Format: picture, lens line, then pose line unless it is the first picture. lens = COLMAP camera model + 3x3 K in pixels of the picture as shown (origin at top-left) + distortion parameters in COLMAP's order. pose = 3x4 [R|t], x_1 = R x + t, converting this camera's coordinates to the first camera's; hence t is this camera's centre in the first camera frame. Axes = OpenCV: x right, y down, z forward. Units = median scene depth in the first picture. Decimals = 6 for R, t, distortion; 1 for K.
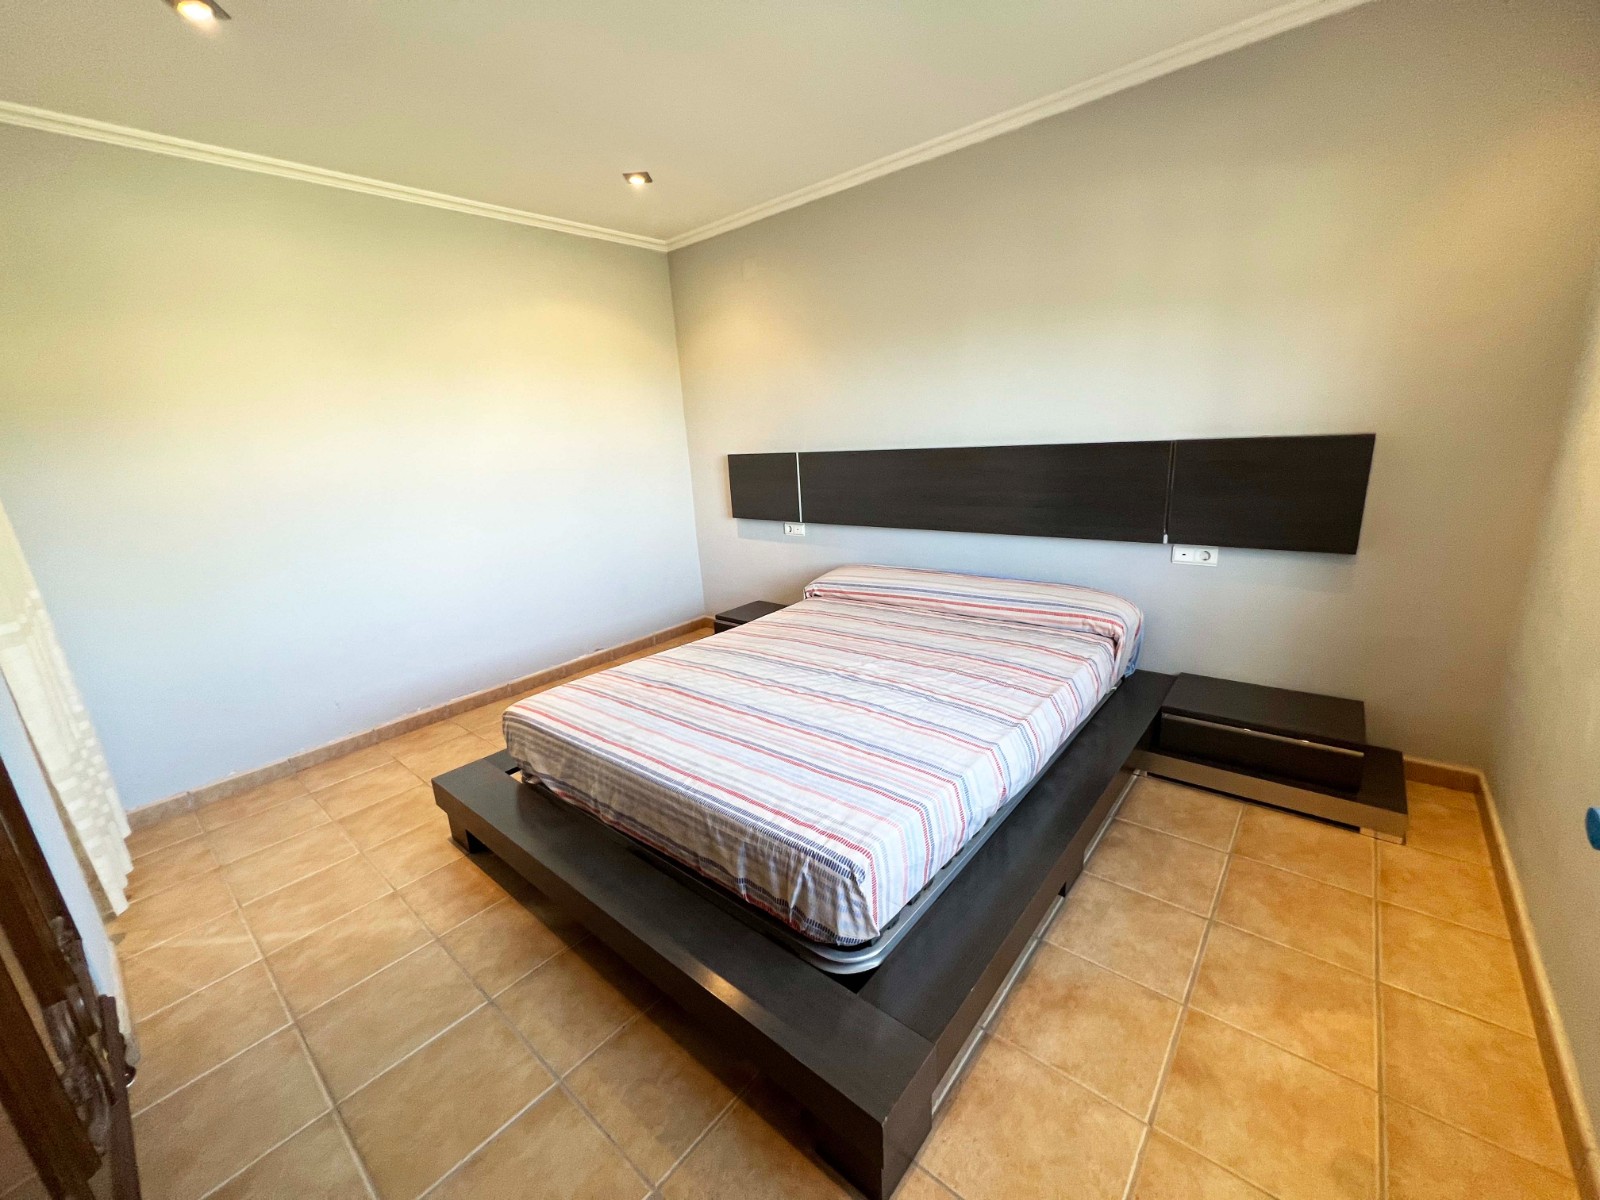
lens RADIAL K [[642.8, 0, 800.0], [0, 642.8, 600.0], [0, 0, 1]] dist [0.024378, 0.000062]
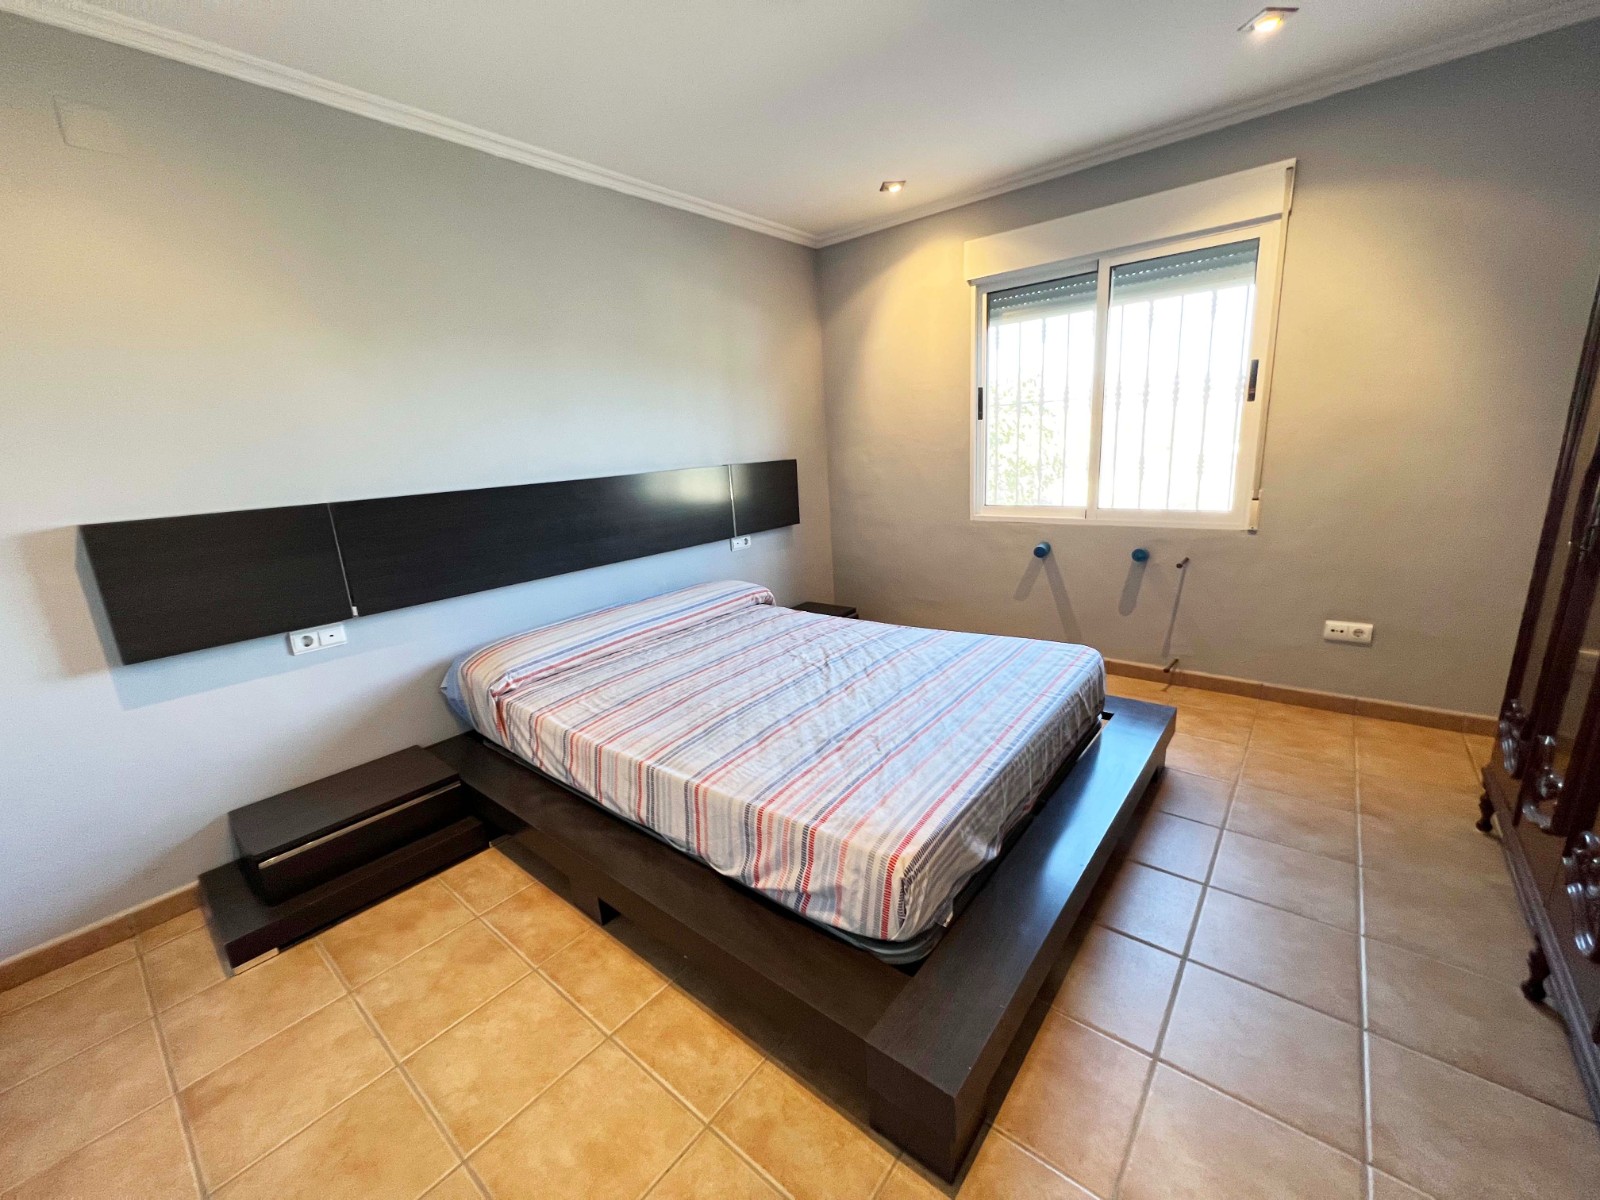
lens RADIAL K [[640.6, 0, 800.0], [0, 640.6, 600.0], [0, 0, 1]] dist [-0.001279, -0.000105]
pose [[-0.011836, -0.178371, 0.983892, -0.750614], [0.320305, 0.931437, 0.172714, -0.138633], [-0.947240, 0.317190, 0.046109, 0.757016]]
